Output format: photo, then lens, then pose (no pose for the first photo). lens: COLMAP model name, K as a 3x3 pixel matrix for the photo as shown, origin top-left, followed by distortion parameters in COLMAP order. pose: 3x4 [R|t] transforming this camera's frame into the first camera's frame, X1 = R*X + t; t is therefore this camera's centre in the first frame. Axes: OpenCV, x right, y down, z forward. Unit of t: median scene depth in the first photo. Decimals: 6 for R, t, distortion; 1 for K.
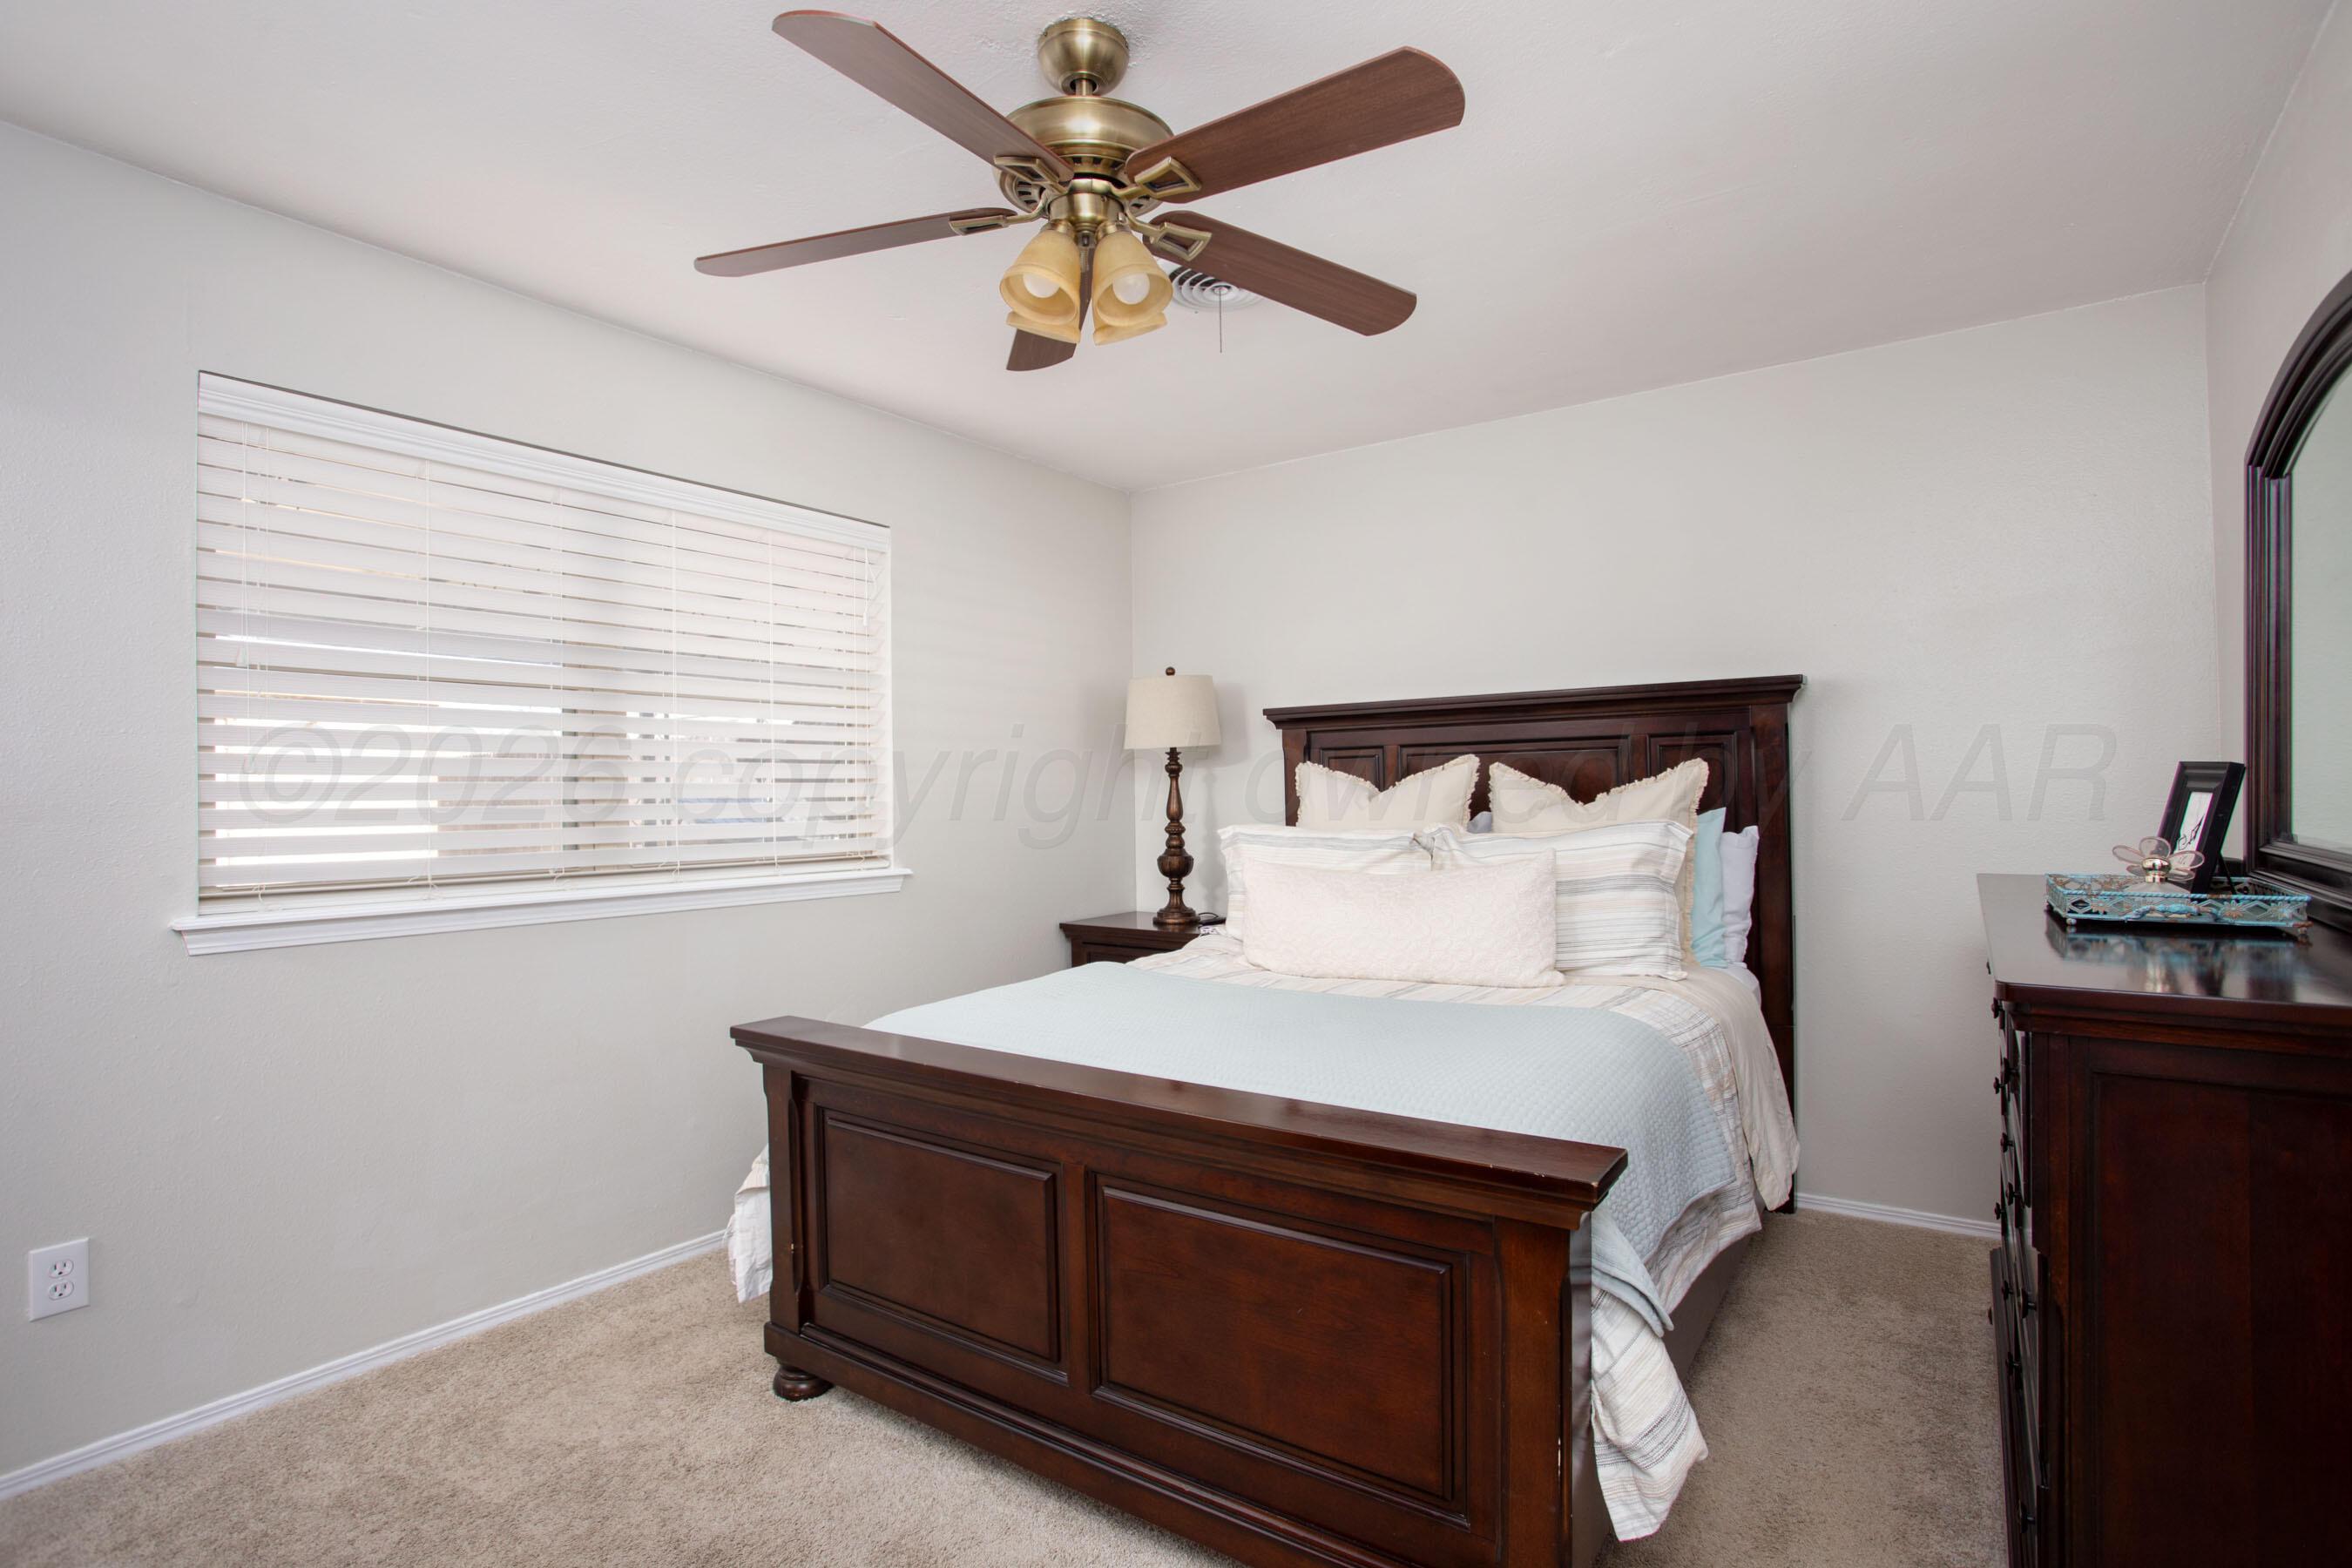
lens RADIAL K [[1172.8, 0, 1181.8], [0, 1172.8, 793.8], [0, 0, 1]] dist [-0.040329, 0.000421]
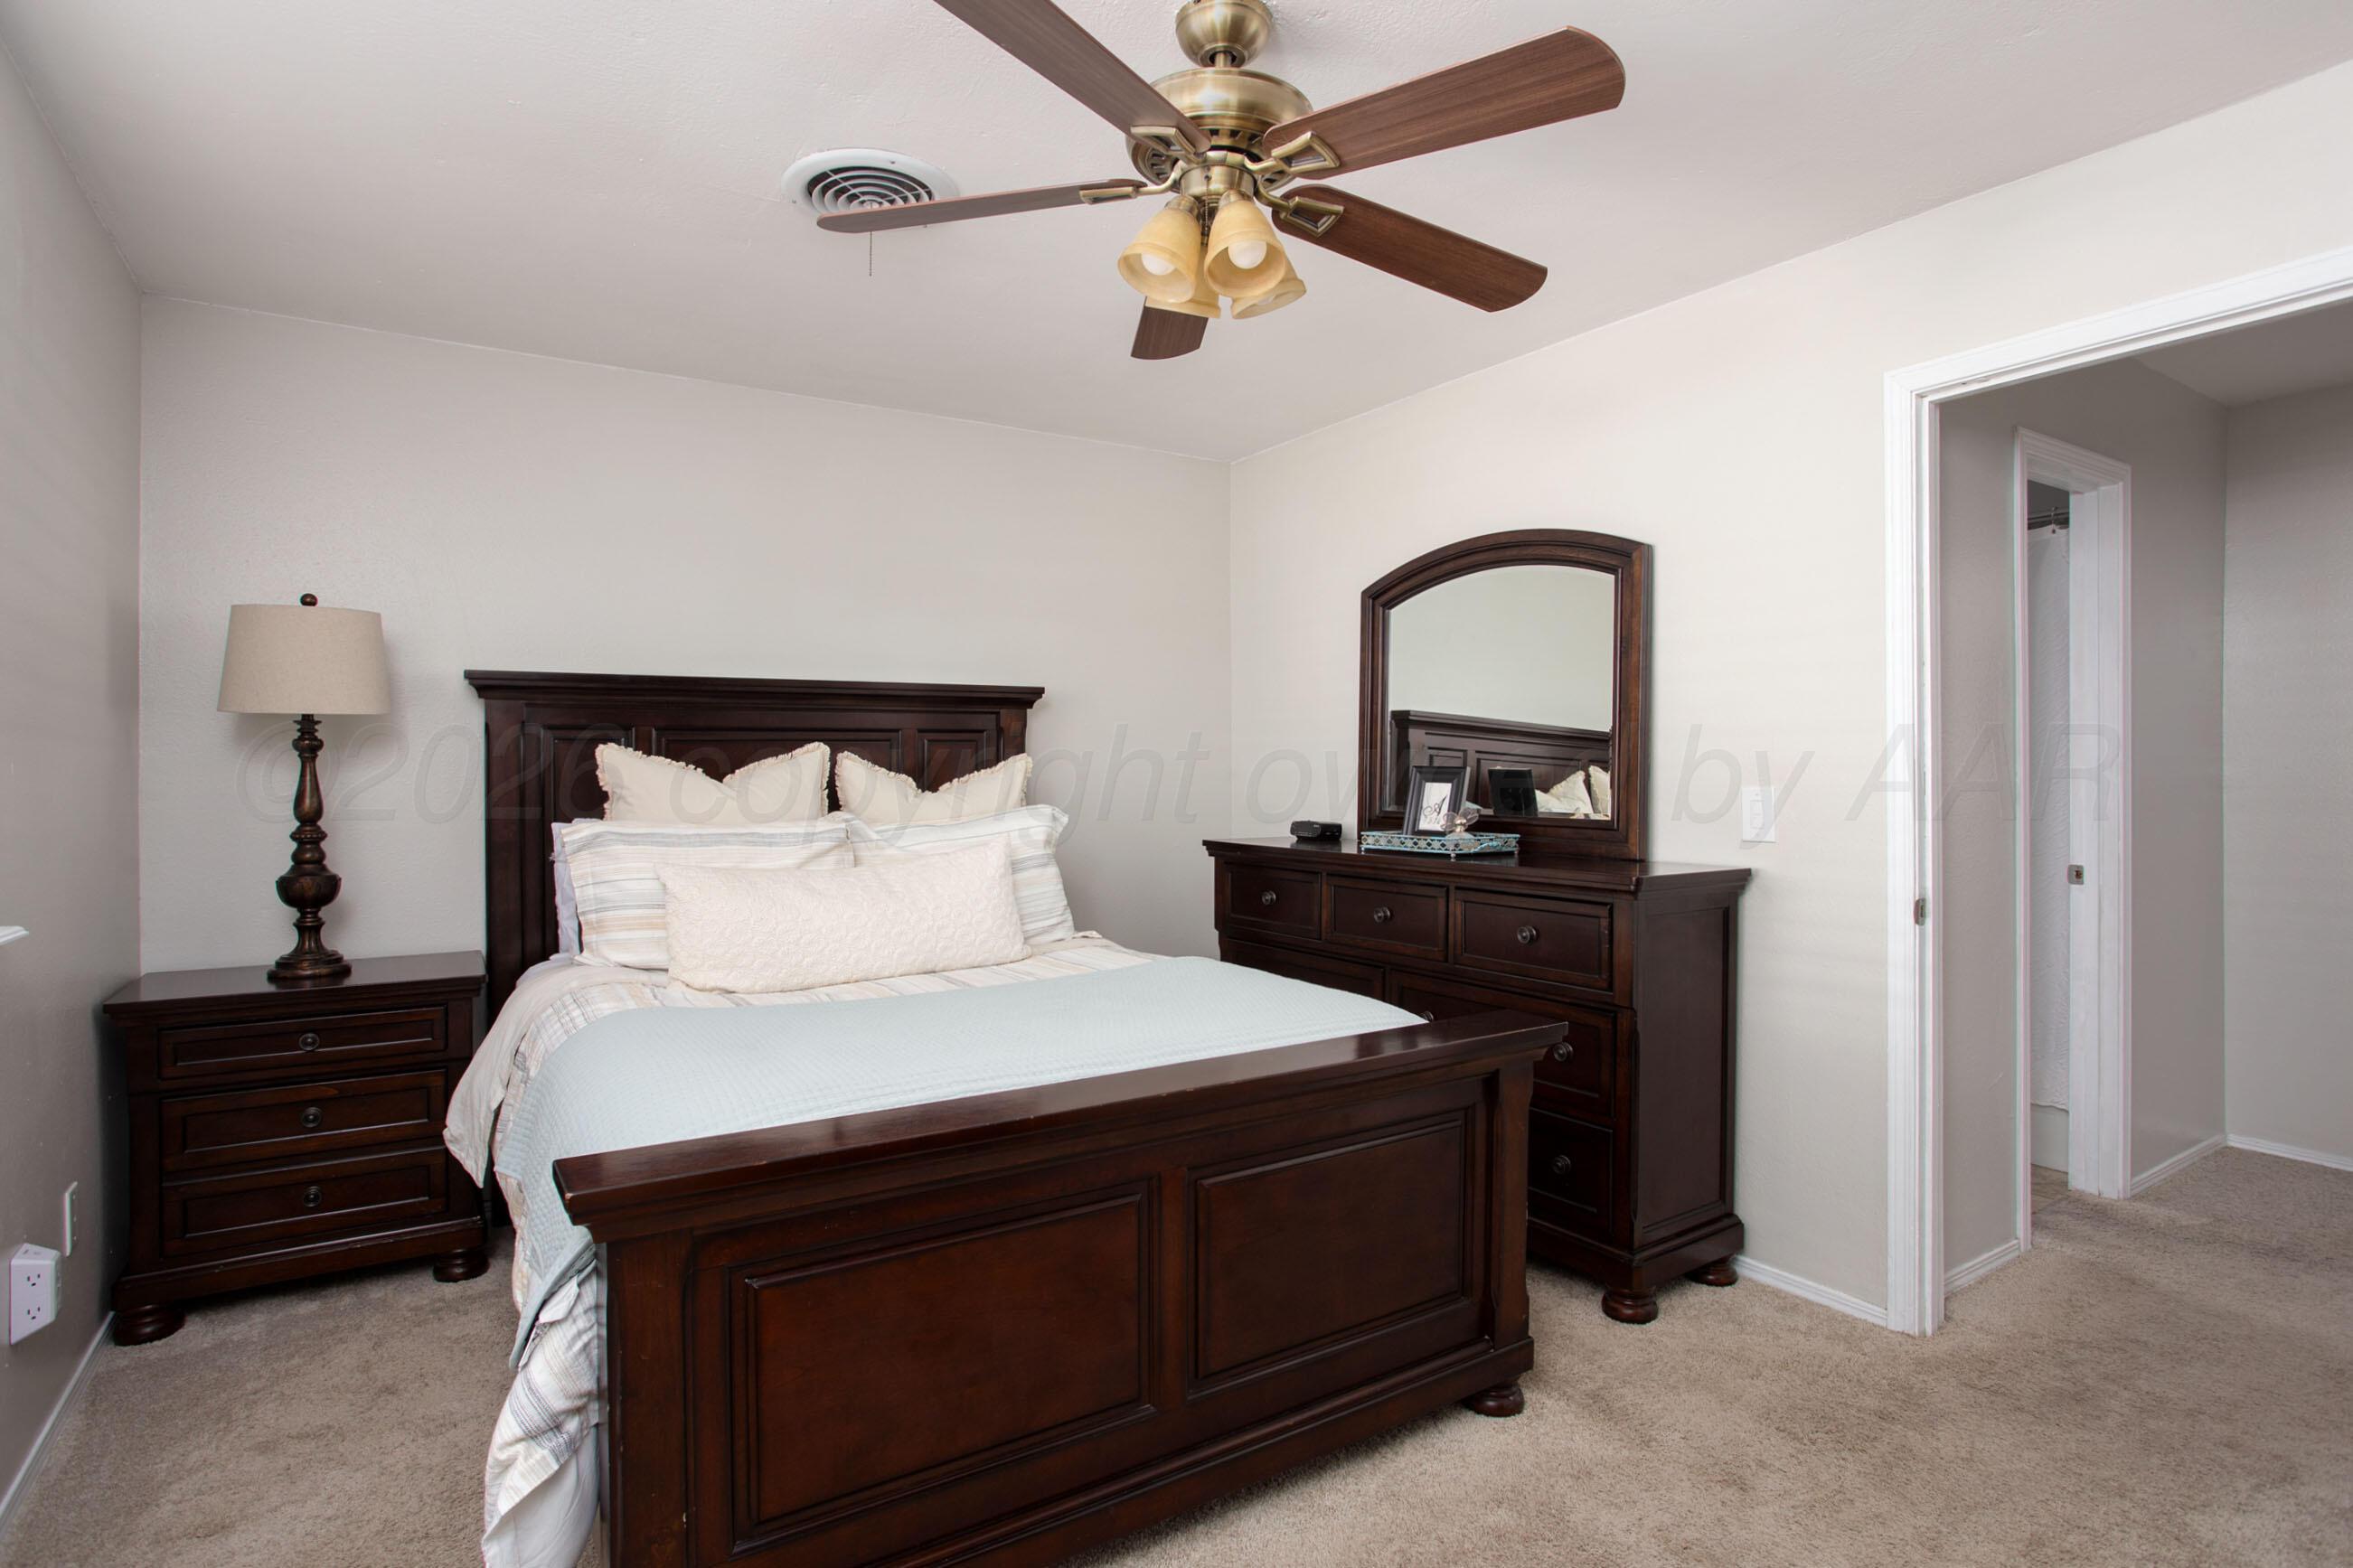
lens RADIAL K [[1199.3, 0, 1186.2], [0, 1199.3, 773.4], [0, 0, 1]] dist [-0.044646, 0.000189]
pose [[0.363668, 0.014574, 0.931415, -0.461535], [0.001159, 0.999870, -0.016097, 0.006067], [-0.931528, 0.006933, 0.363604, 0.297595]]
